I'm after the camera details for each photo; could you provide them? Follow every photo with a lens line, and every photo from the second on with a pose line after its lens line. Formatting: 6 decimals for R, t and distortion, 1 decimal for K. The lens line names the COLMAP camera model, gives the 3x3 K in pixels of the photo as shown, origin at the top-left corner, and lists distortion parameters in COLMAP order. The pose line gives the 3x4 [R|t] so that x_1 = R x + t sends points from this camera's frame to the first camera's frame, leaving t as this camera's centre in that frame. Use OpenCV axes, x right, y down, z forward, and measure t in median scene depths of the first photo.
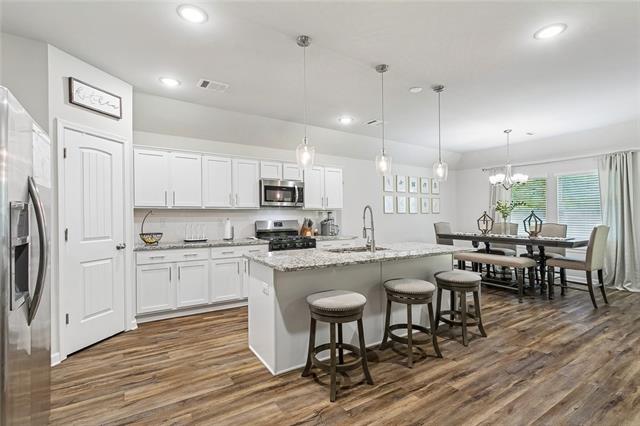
lens RADIAL K [[304.1, 0, 320.0], [0, 304.1, 213.0], [0, 0, 1]] dist [-0.001210, -0.000279]
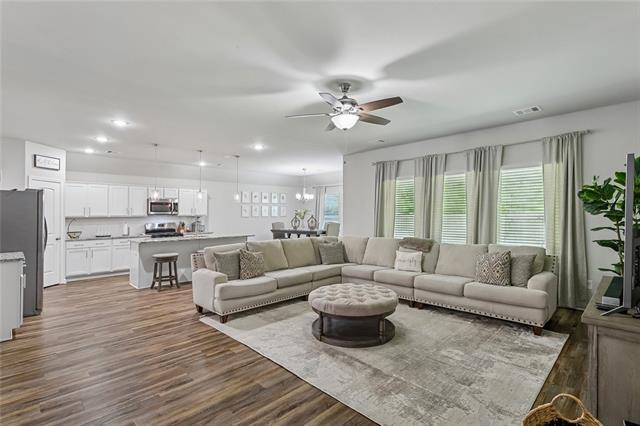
lens RADIAL K [[326.4, 0, 319.7], [0, 326.4, 199.0], [0, 0, 1]] dist [0.001233, 0.000524]
pose [[0.985352, -0.007586, 0.170367, 0.433590], [0.016050, 0.998701, -0.048358, -0.006132], [-0.169778, 0.050383, 0.984193, -0.929516]]
